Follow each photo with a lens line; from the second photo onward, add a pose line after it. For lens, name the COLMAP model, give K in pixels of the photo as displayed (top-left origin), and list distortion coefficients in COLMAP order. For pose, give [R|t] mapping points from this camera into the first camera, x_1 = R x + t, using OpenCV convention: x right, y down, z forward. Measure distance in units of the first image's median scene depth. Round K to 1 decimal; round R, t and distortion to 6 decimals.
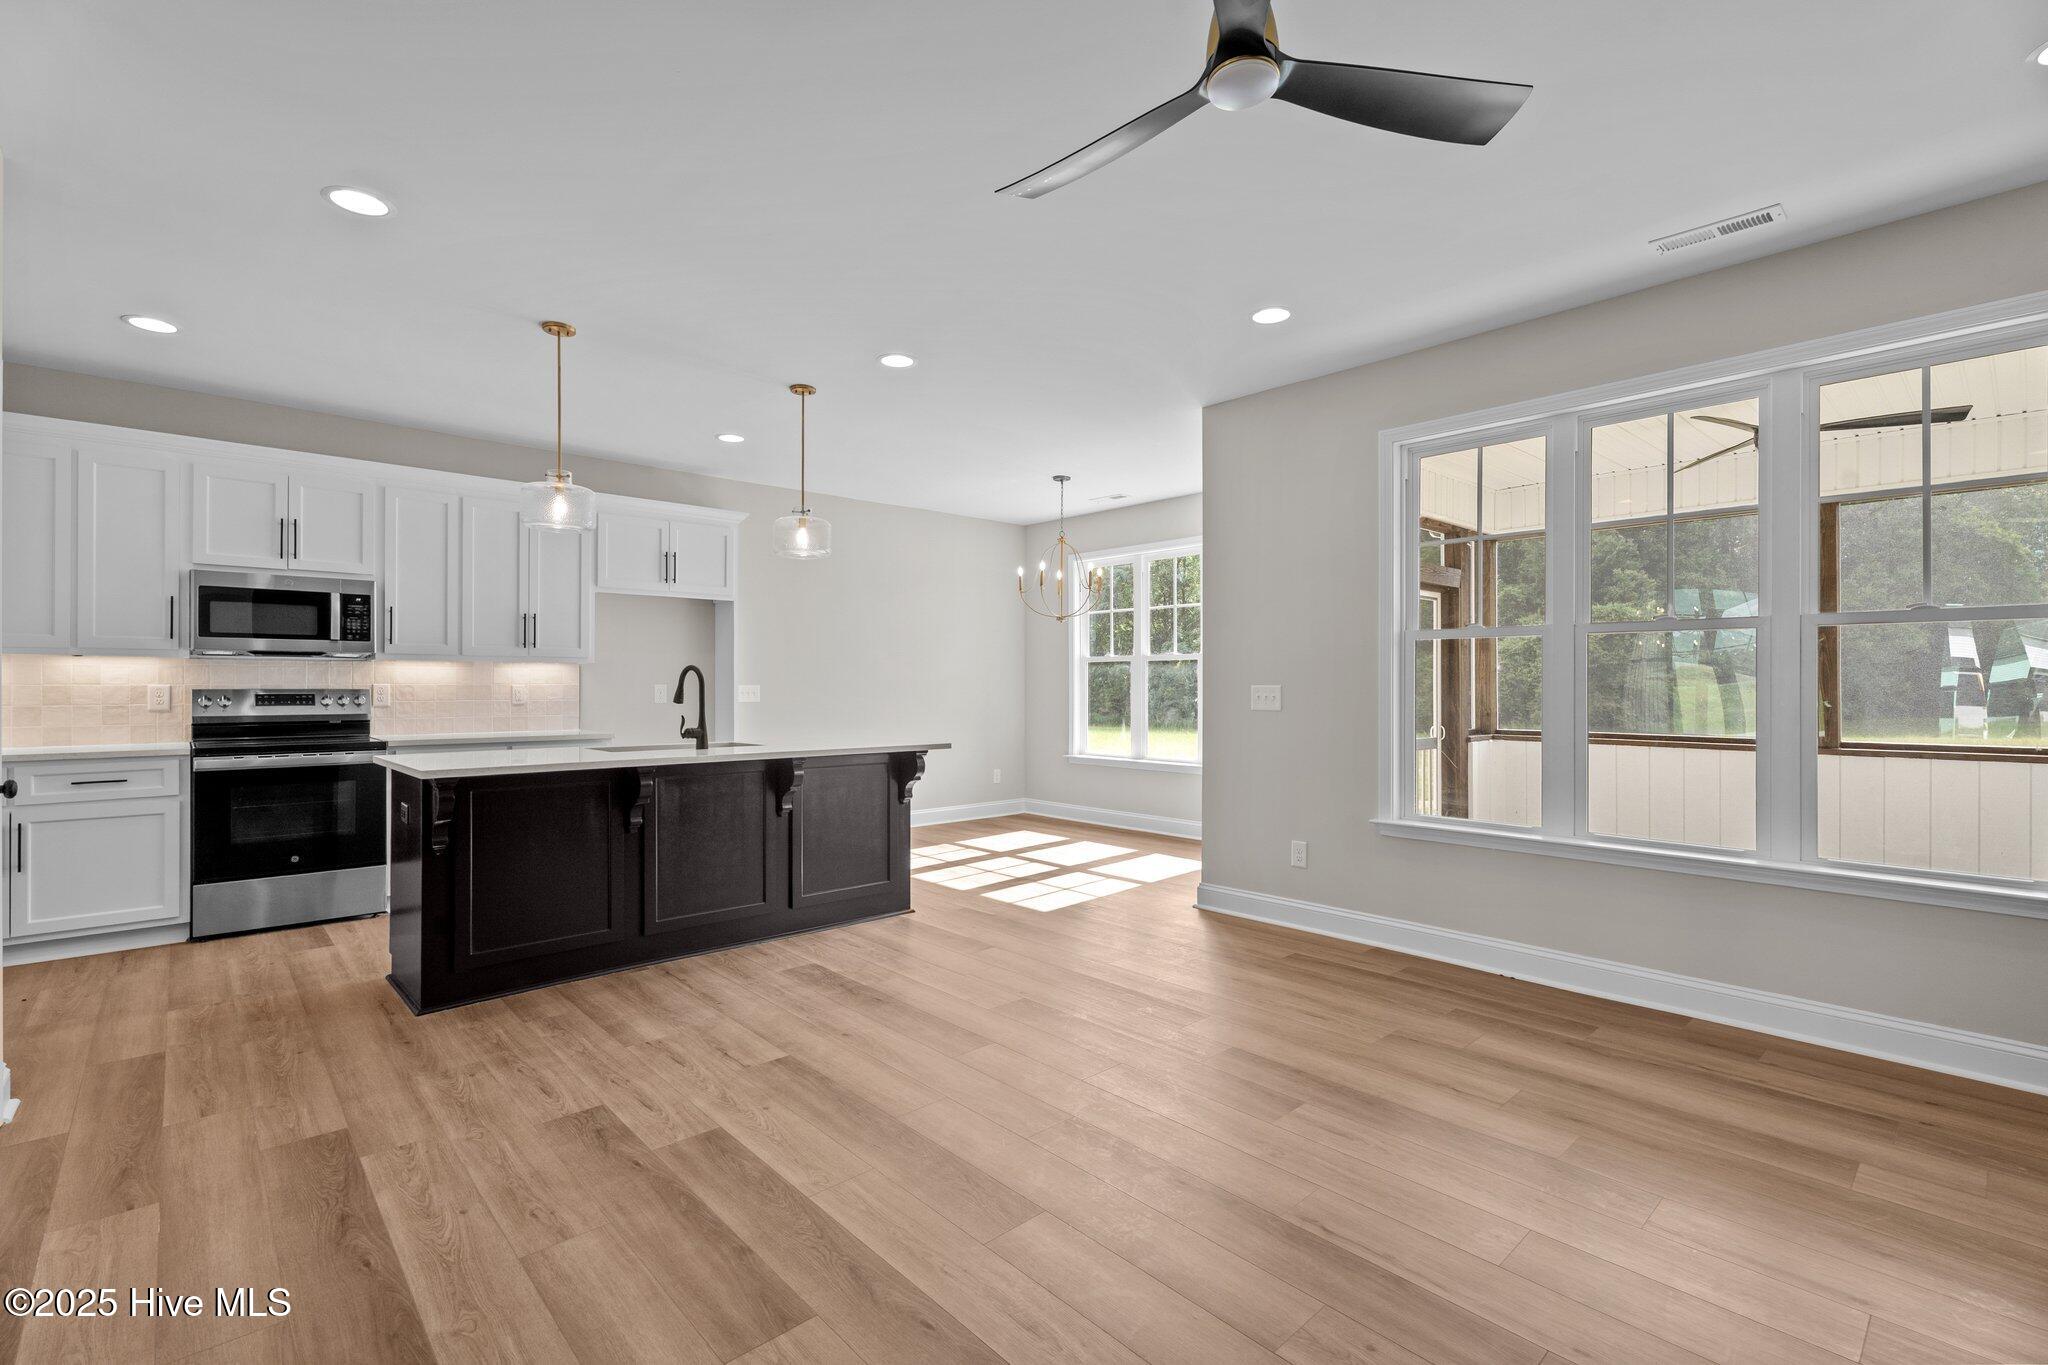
lens RADIAL K [[911.8, 0, 1015.1], [0, 911.8, 697.5], [0, 0, 1]] dist [0.004626, -0.002243]
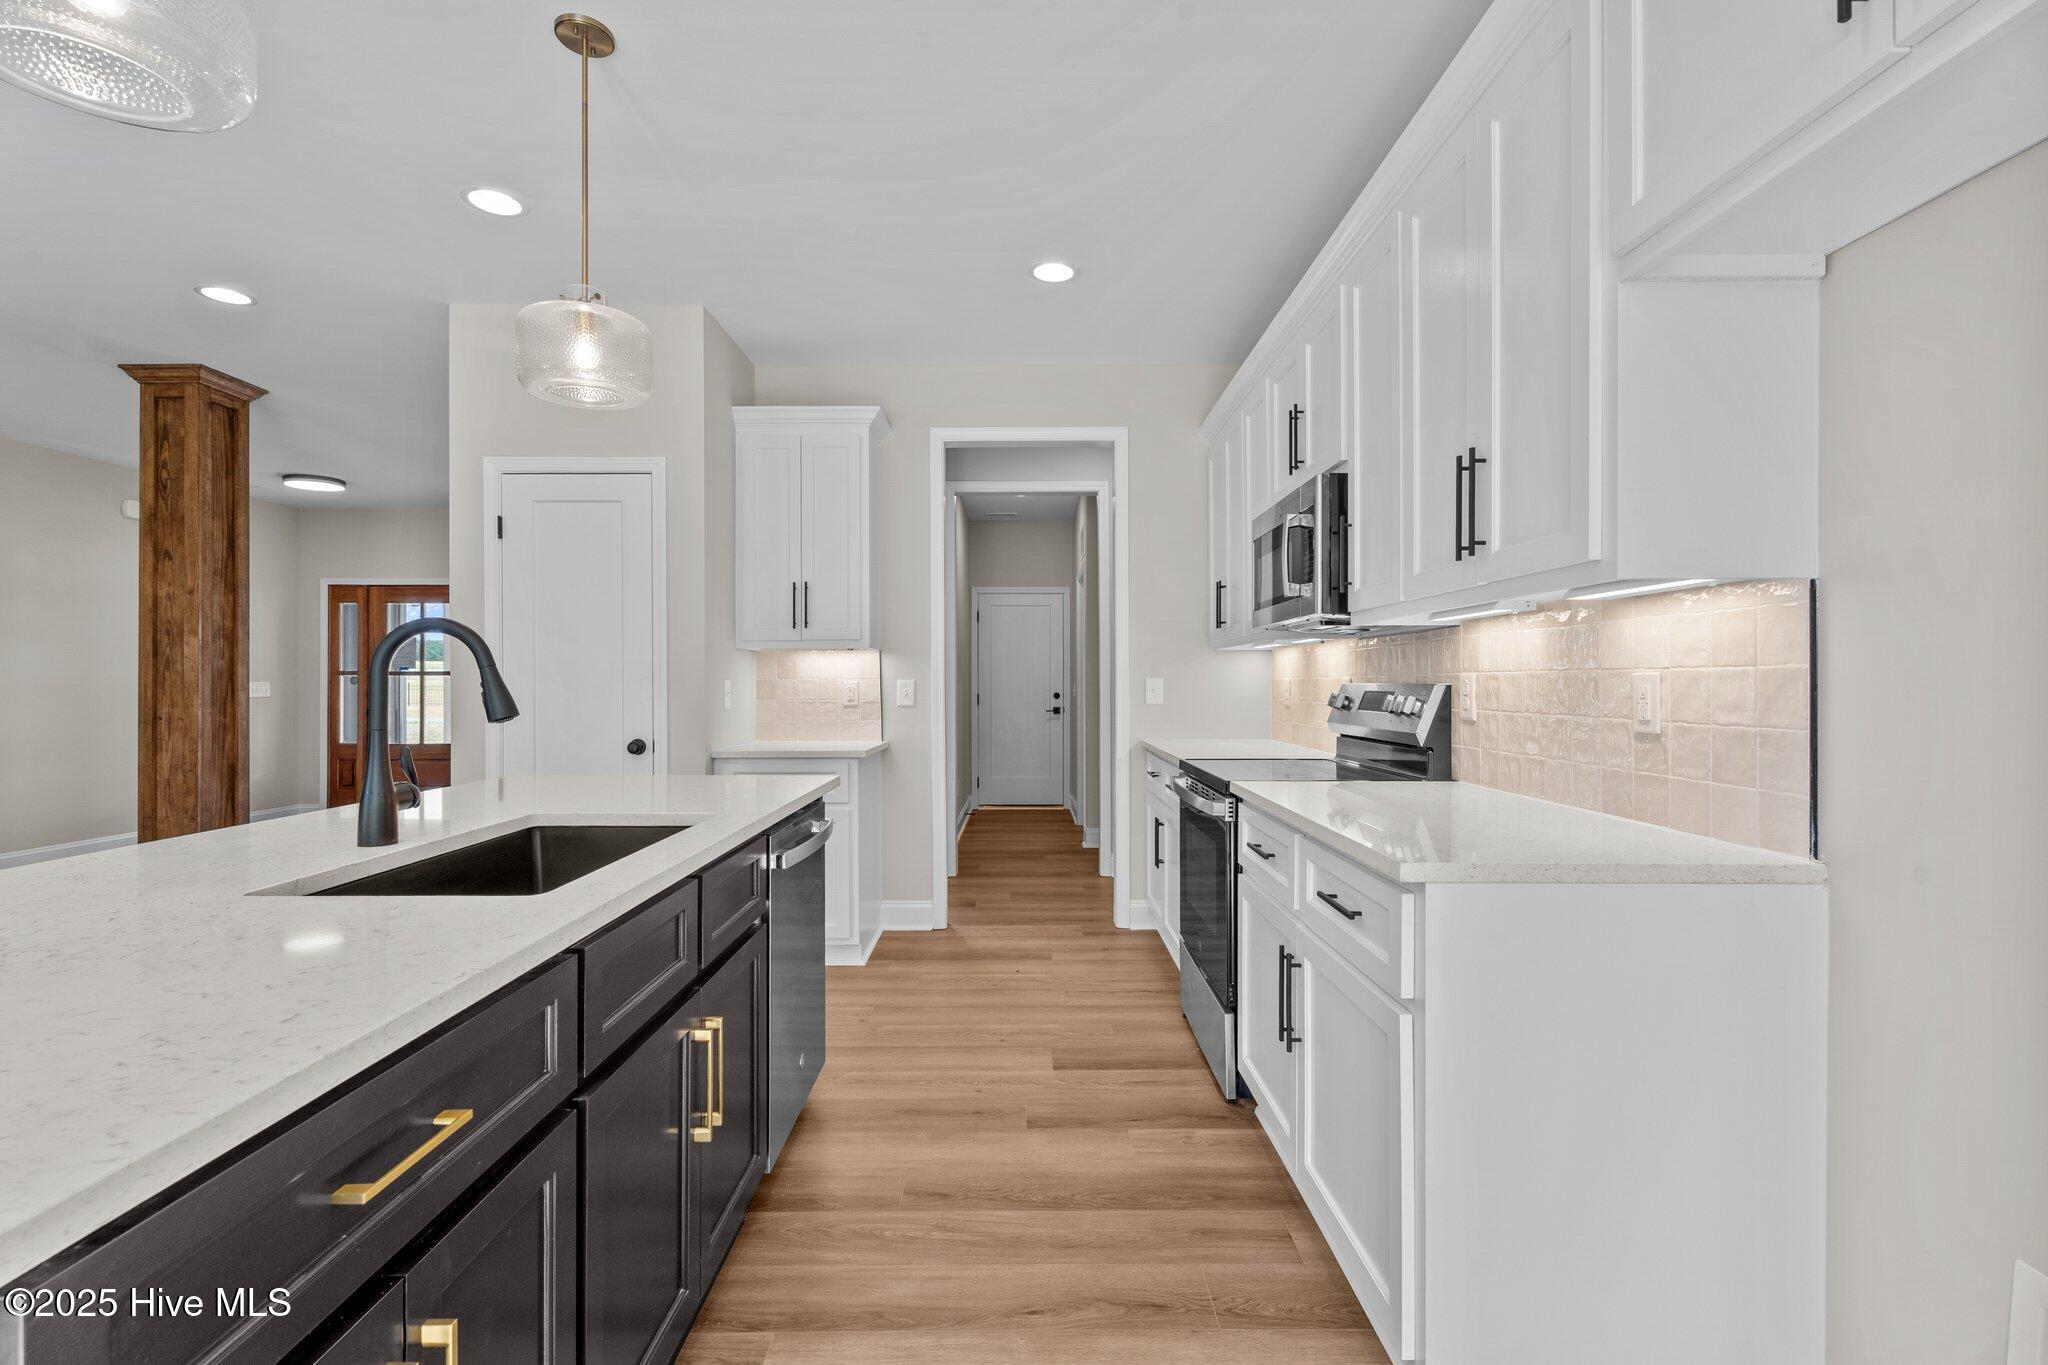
lens RADIAL K [[911.8, 0, 1023.7], [0, 911.8, 683.3], [0, 0, 1]] dist [0.004626, -0.002243]
pose [[-0.670567, 0.001488, -0.741847, -0.213337], [-0.009568, 0.999897, 0.010655, -0.013317], [0.741787, 0.014242, -0.670484, 1.262806]]
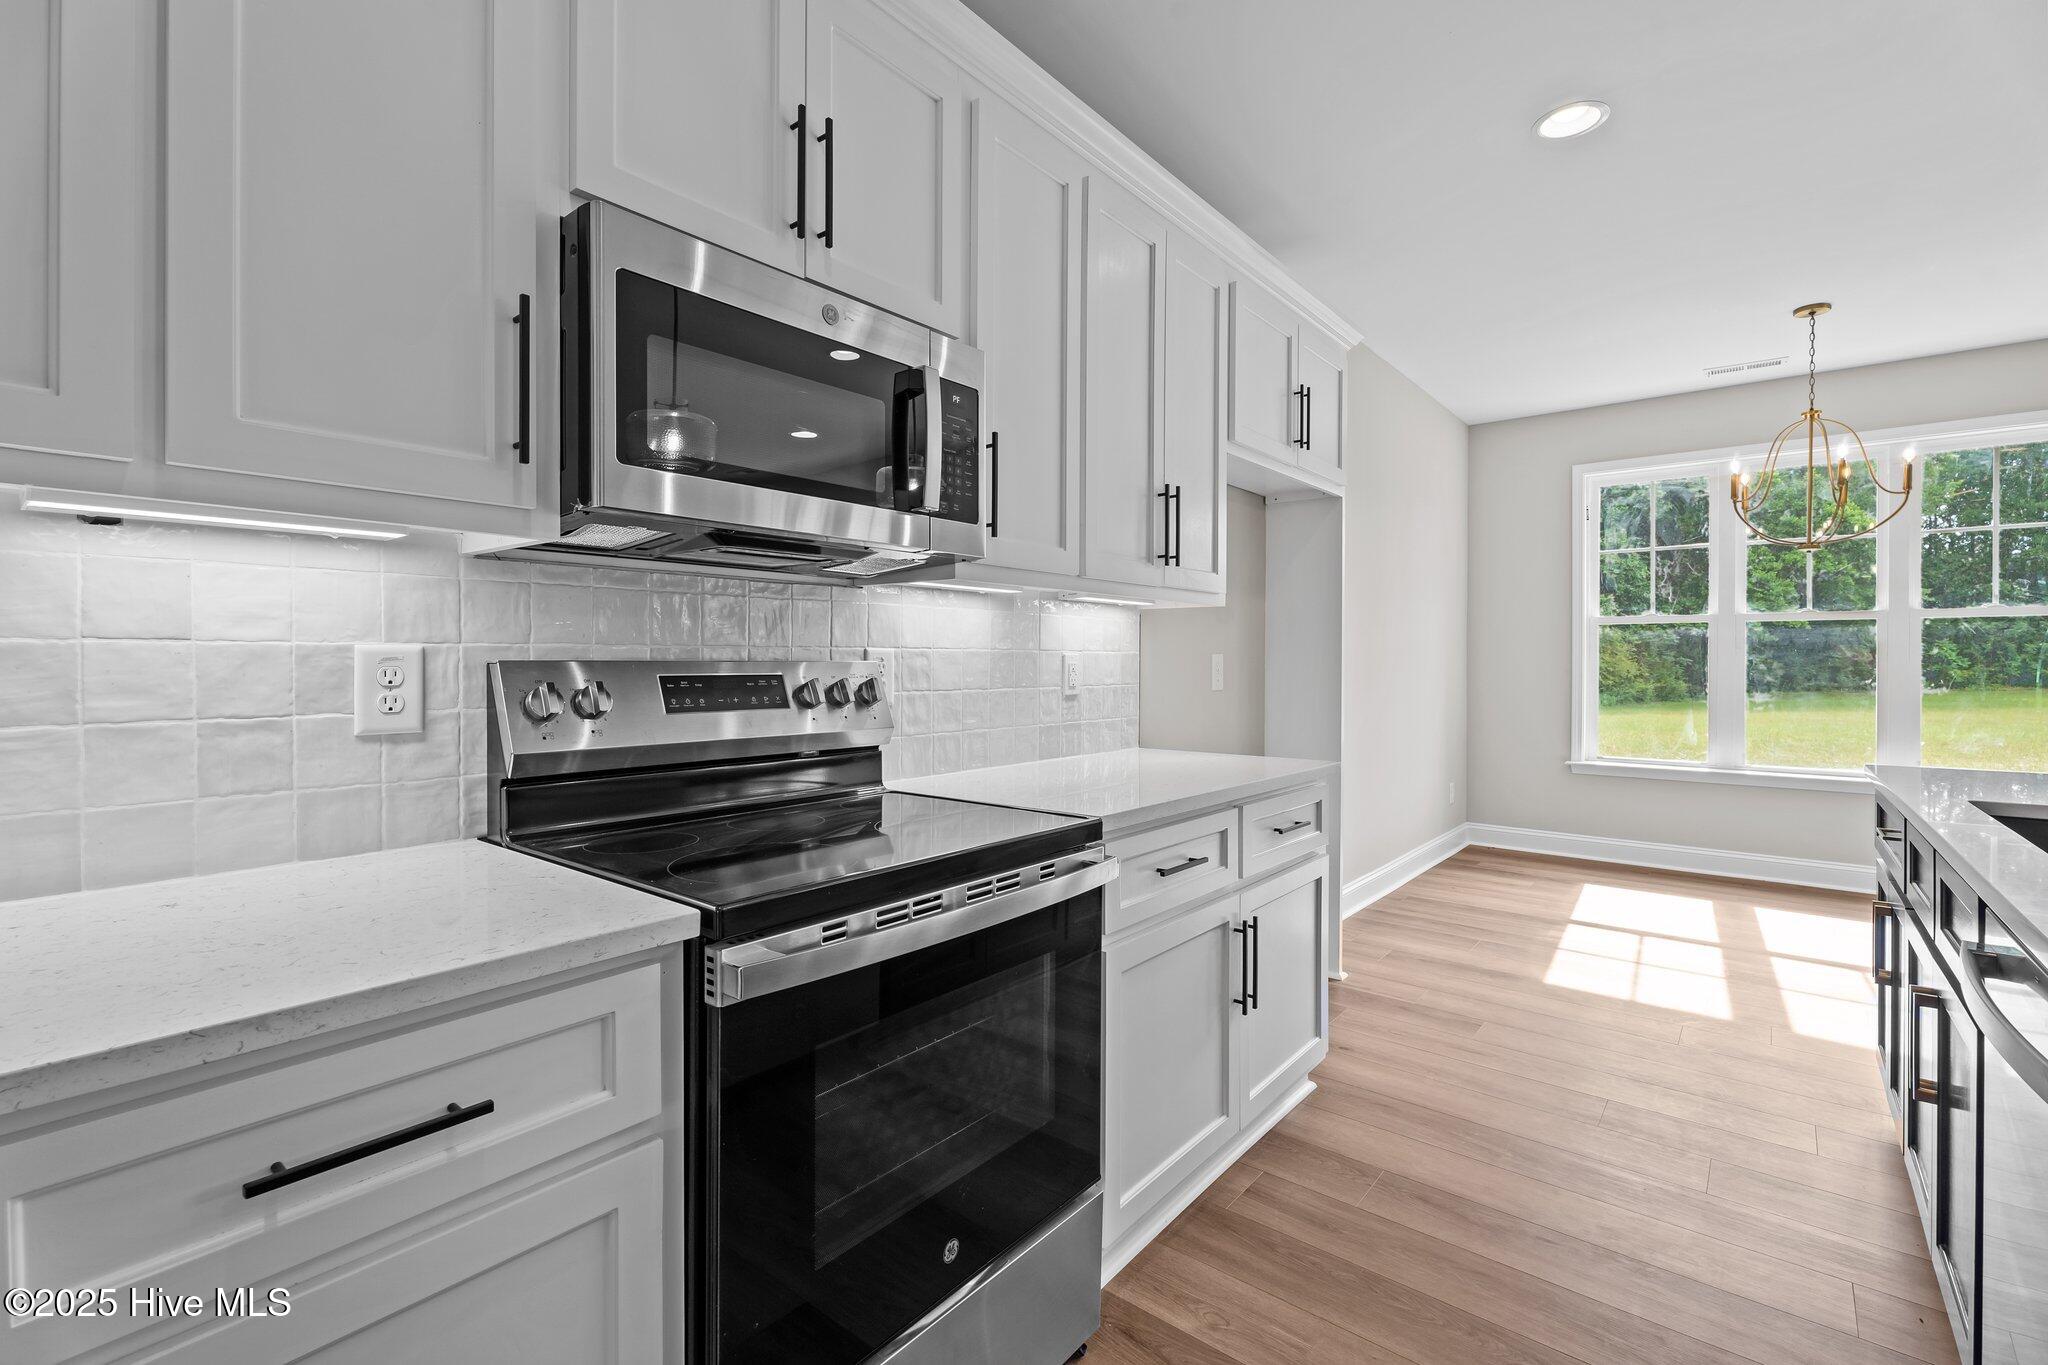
lens RADIAL K [[911.8, 0, 1022.6], [0, 911.8, 672.9], [0, 0, 1]] dist [0.004626, -0.002243]
pose [[0.990511, -0.001143, 0.137428, -0.758277], [0.001312, 0.999998, -0.001134, -0.004126], [-0.137426, 0.001304, 0.990511, 0.672189]]
